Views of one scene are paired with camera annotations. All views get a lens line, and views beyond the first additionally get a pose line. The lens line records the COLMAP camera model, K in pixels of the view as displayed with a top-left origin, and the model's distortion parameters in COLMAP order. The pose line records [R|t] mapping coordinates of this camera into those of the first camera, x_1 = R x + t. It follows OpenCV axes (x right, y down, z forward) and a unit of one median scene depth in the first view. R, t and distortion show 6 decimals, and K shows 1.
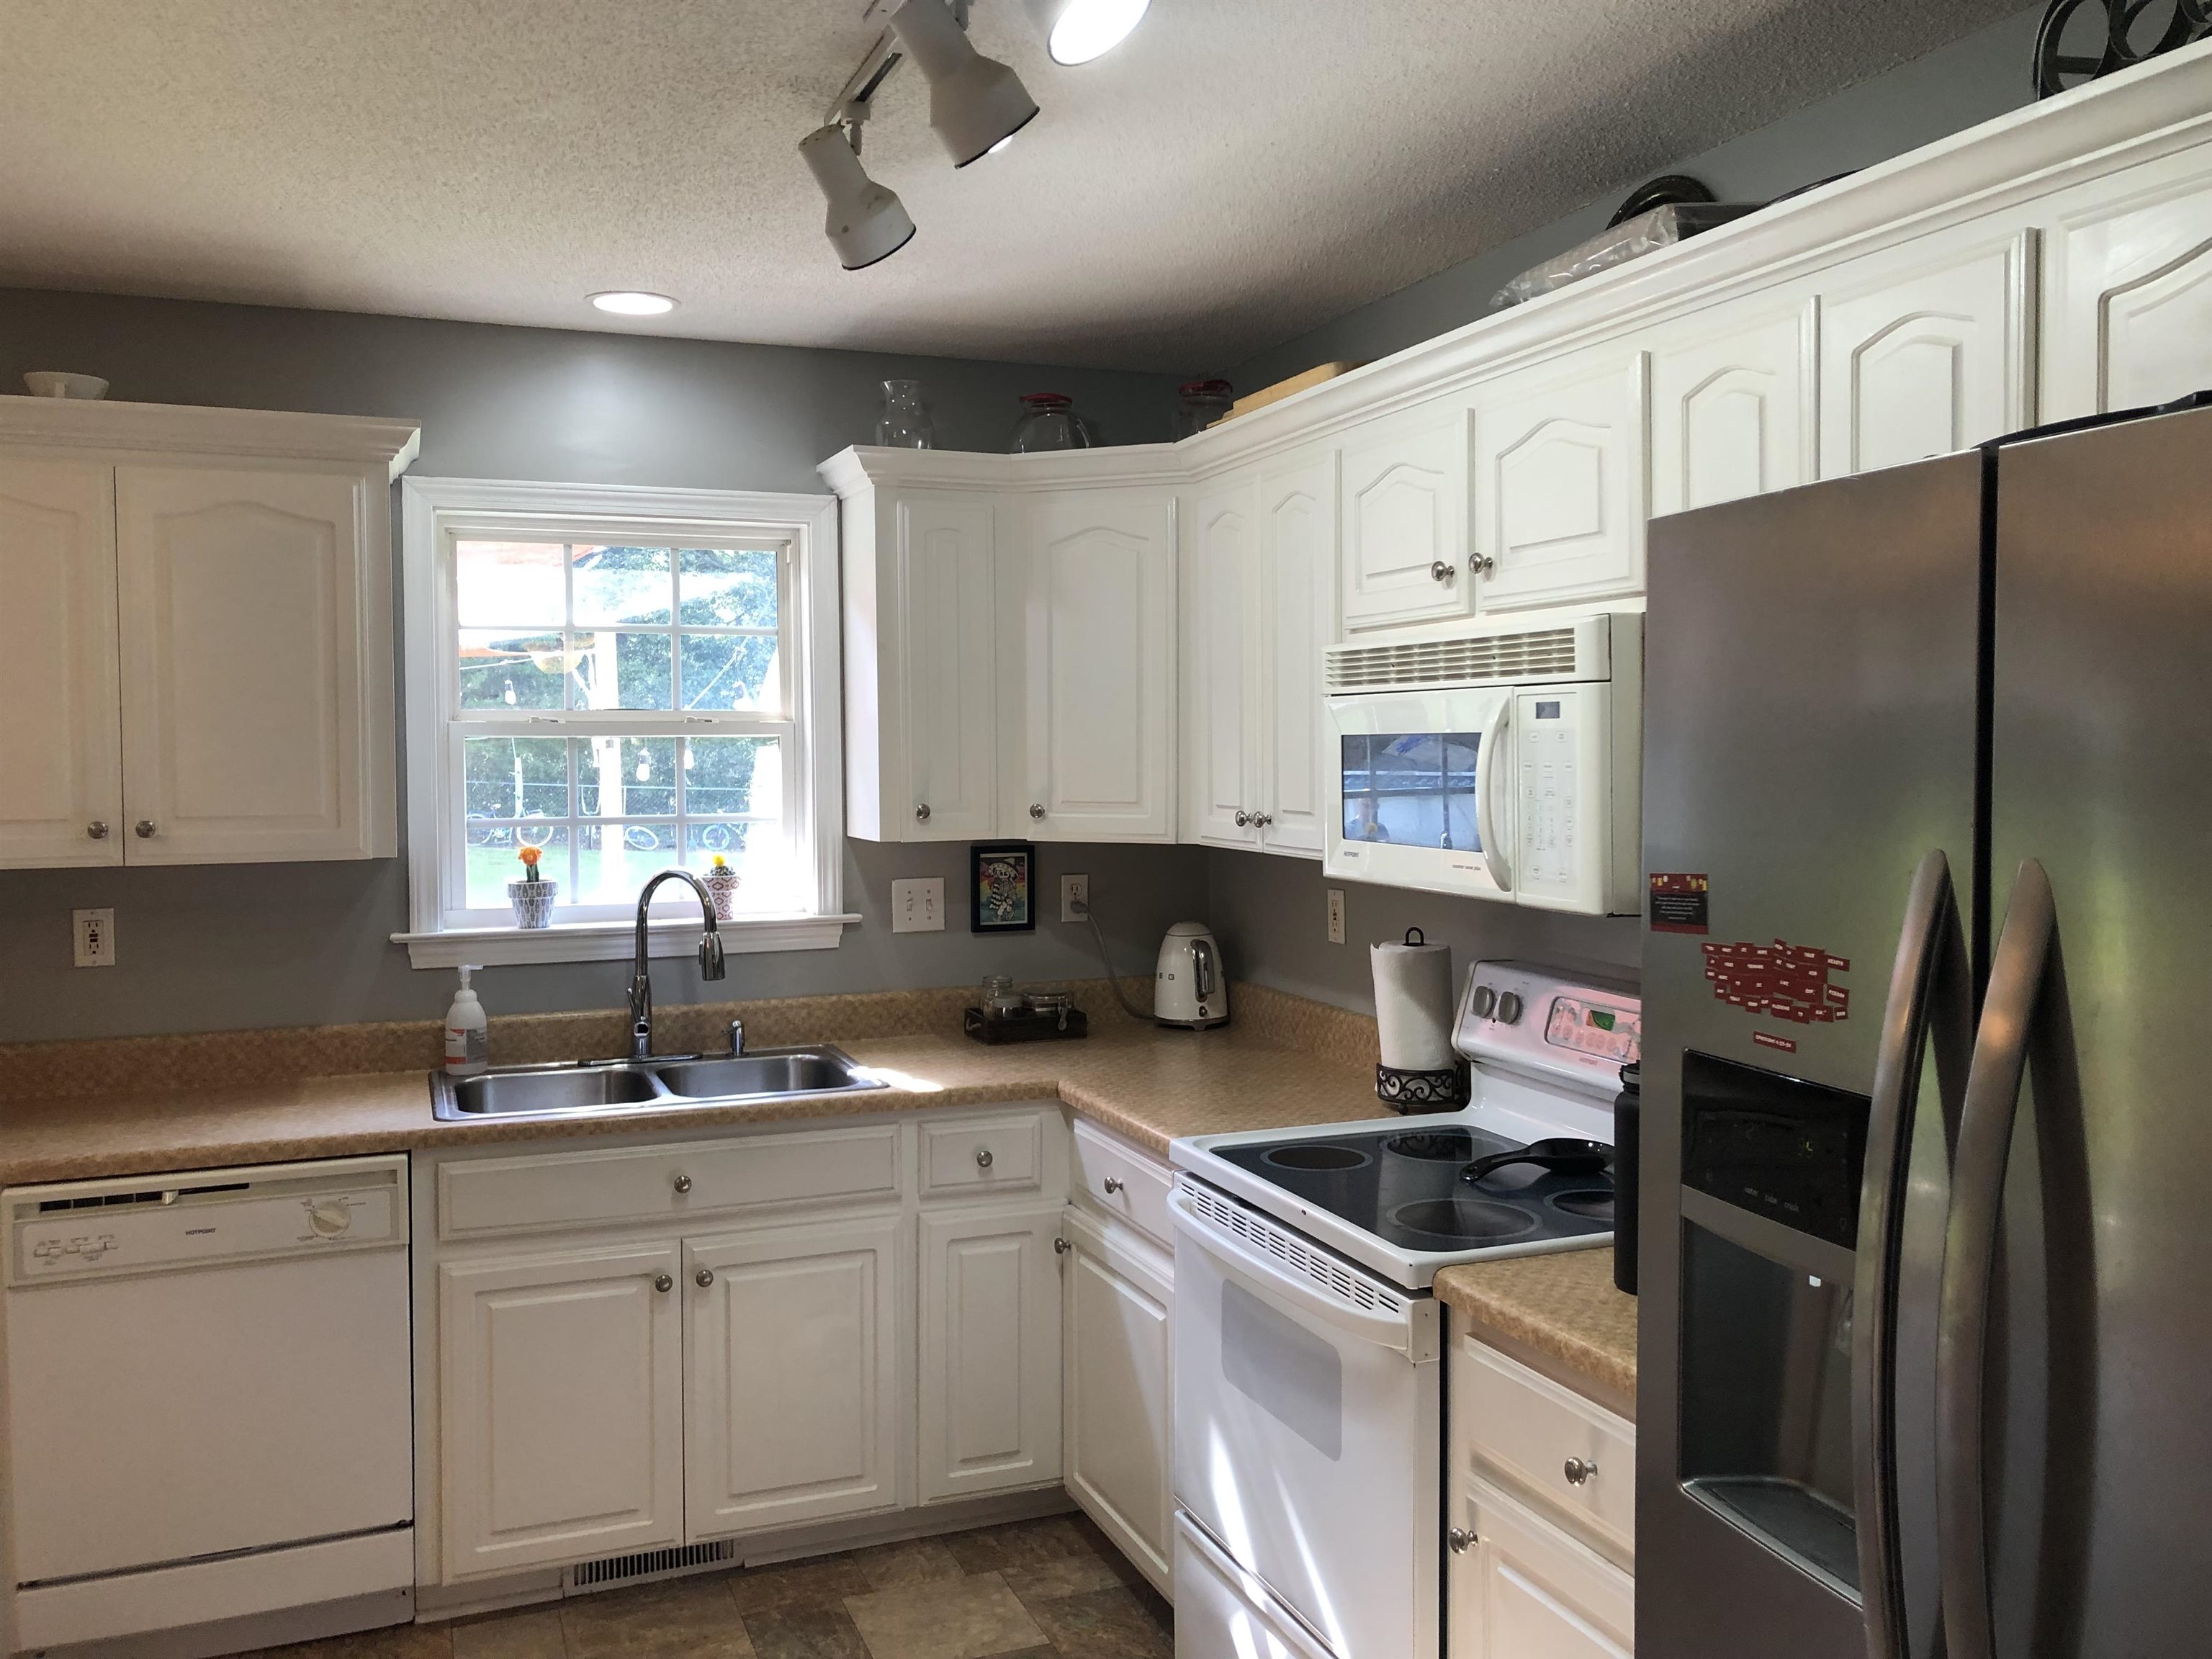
lens RADIAL K [[1838.3, 0, 1099.0], [0, 1838.3, 815.8], [0, 0, 1]] dist [0.148281, -0.284984]
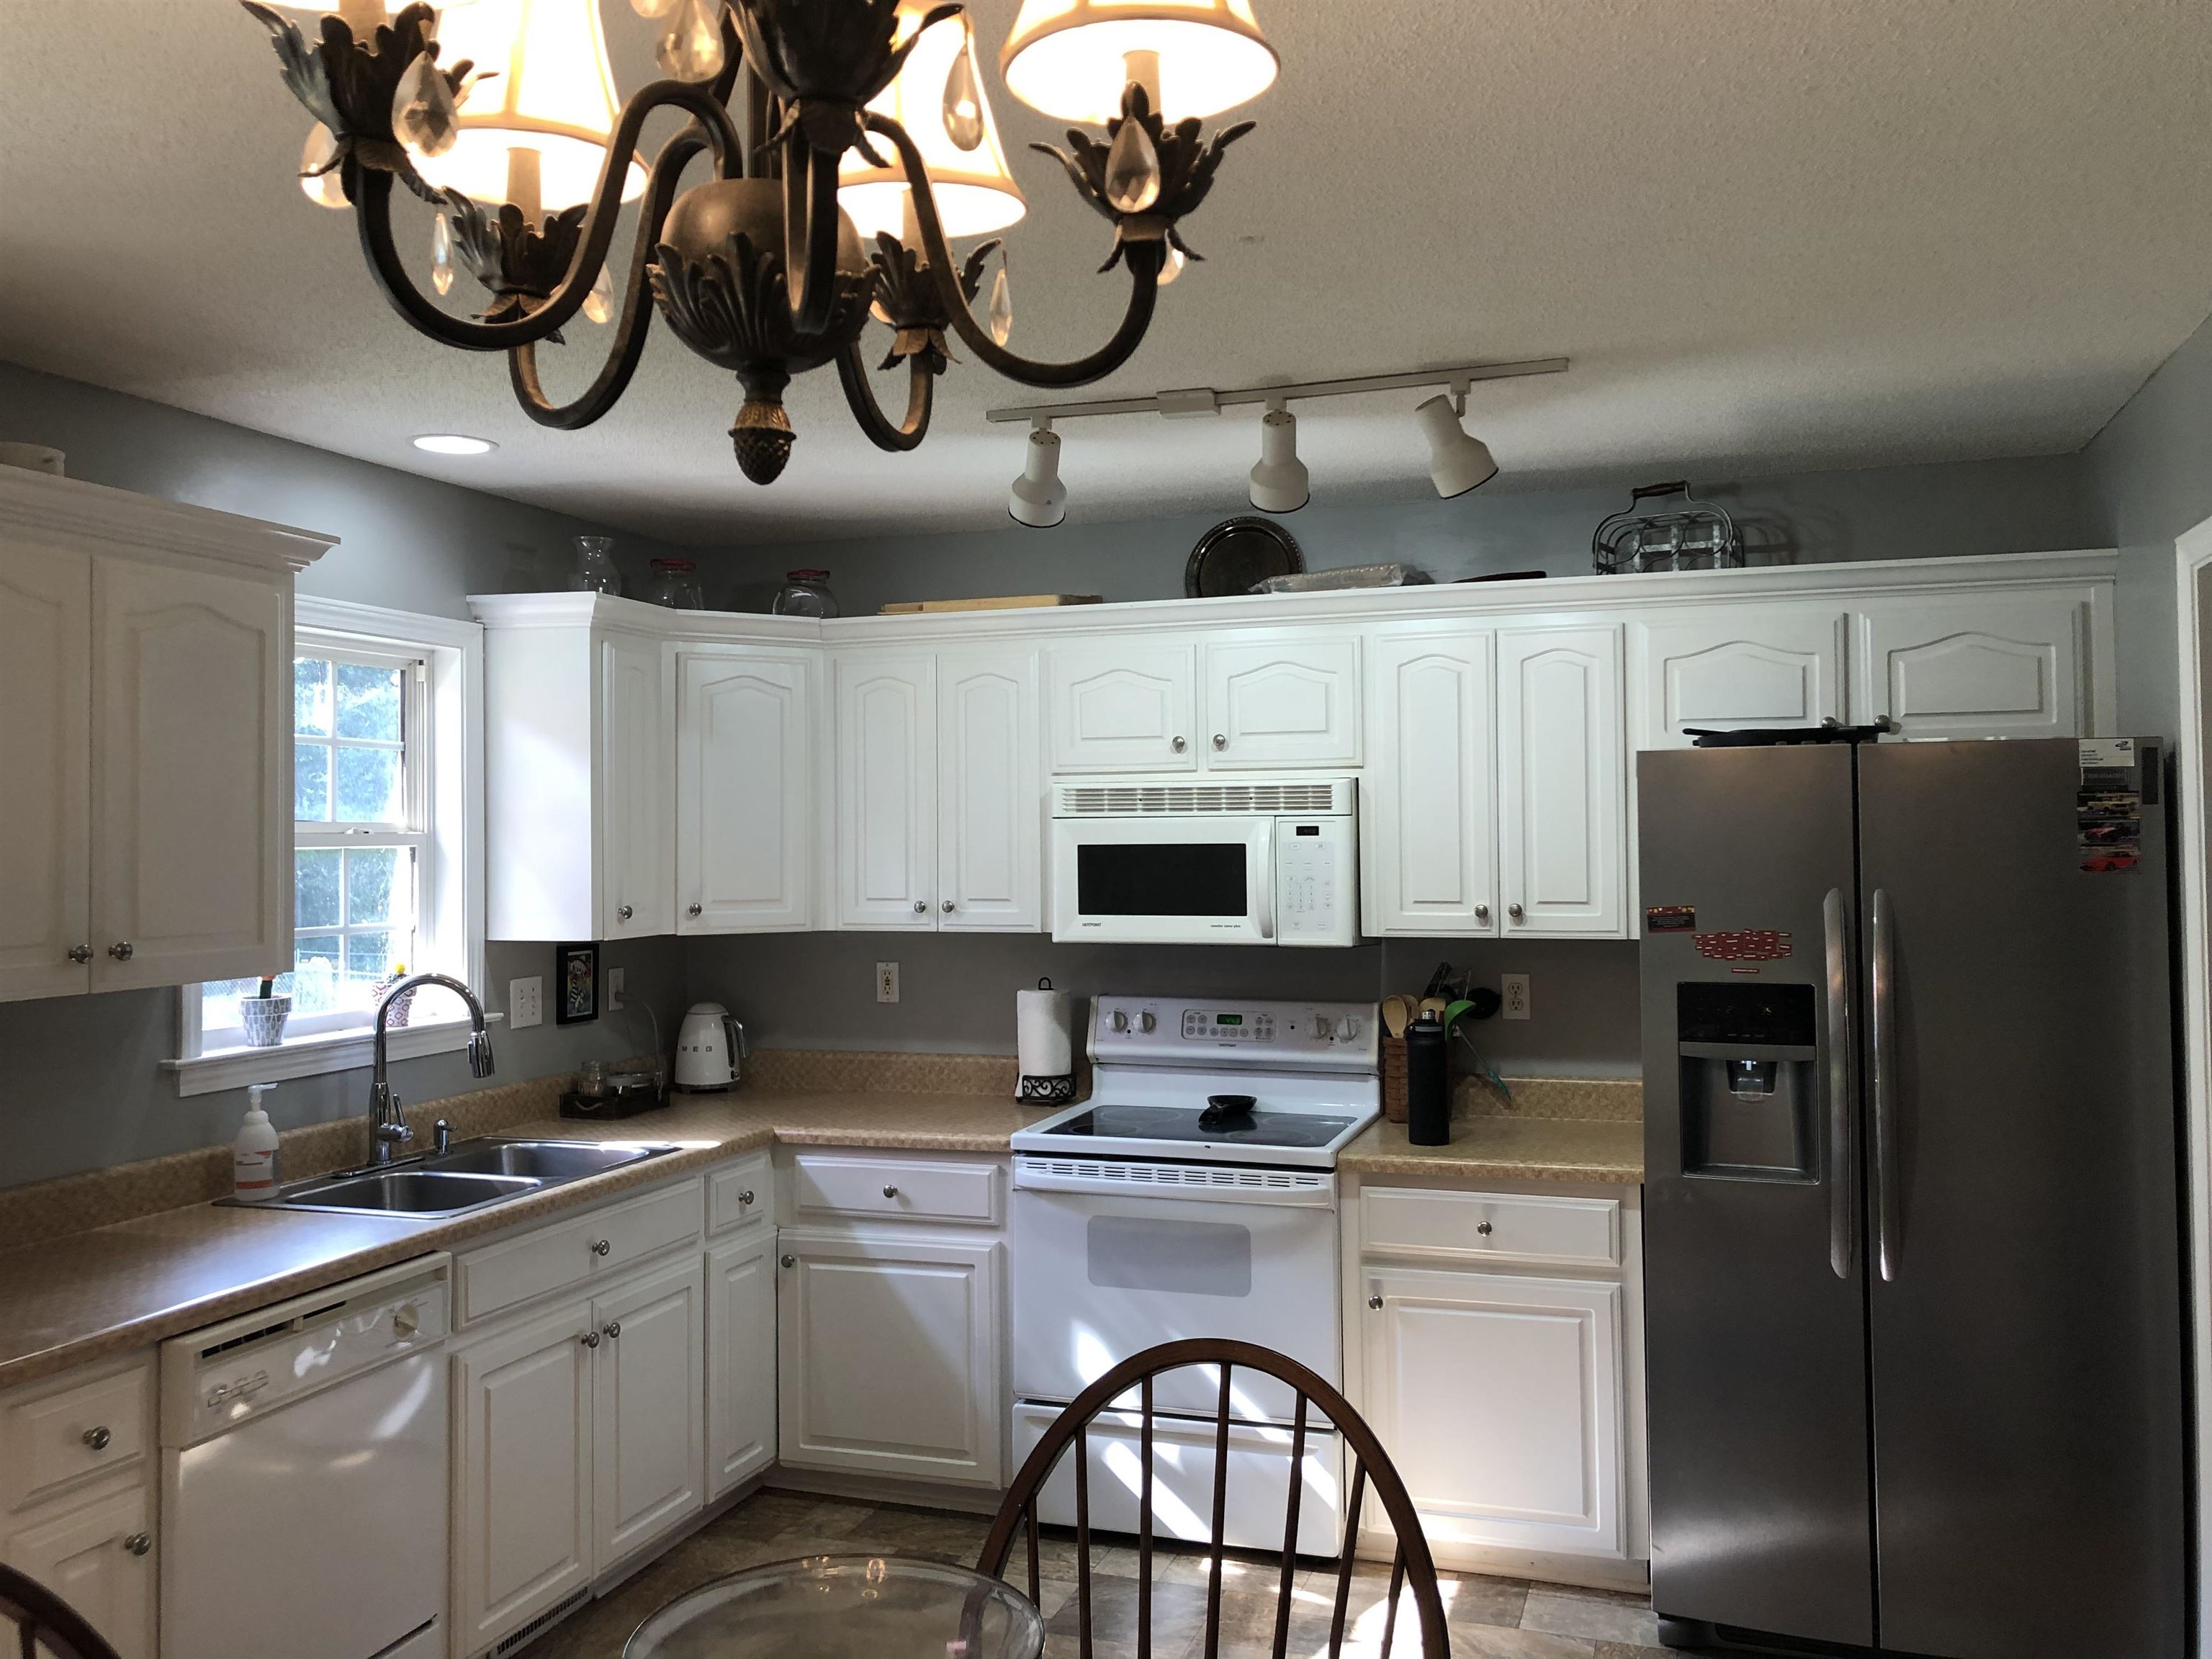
lens RADIAL K [[1838.3, 0, 1099.0], [0, 1838.3, 815.8], [0, 0, 1]] dist [0.148281, -0.284984]
pose [[0.632101, 0.012399, 0.774787, -0.846990], [0.034887, 0.998403, -0.044440, -0.000938], [-0.774101, 0.055120, 0.630658, 0.044907]]
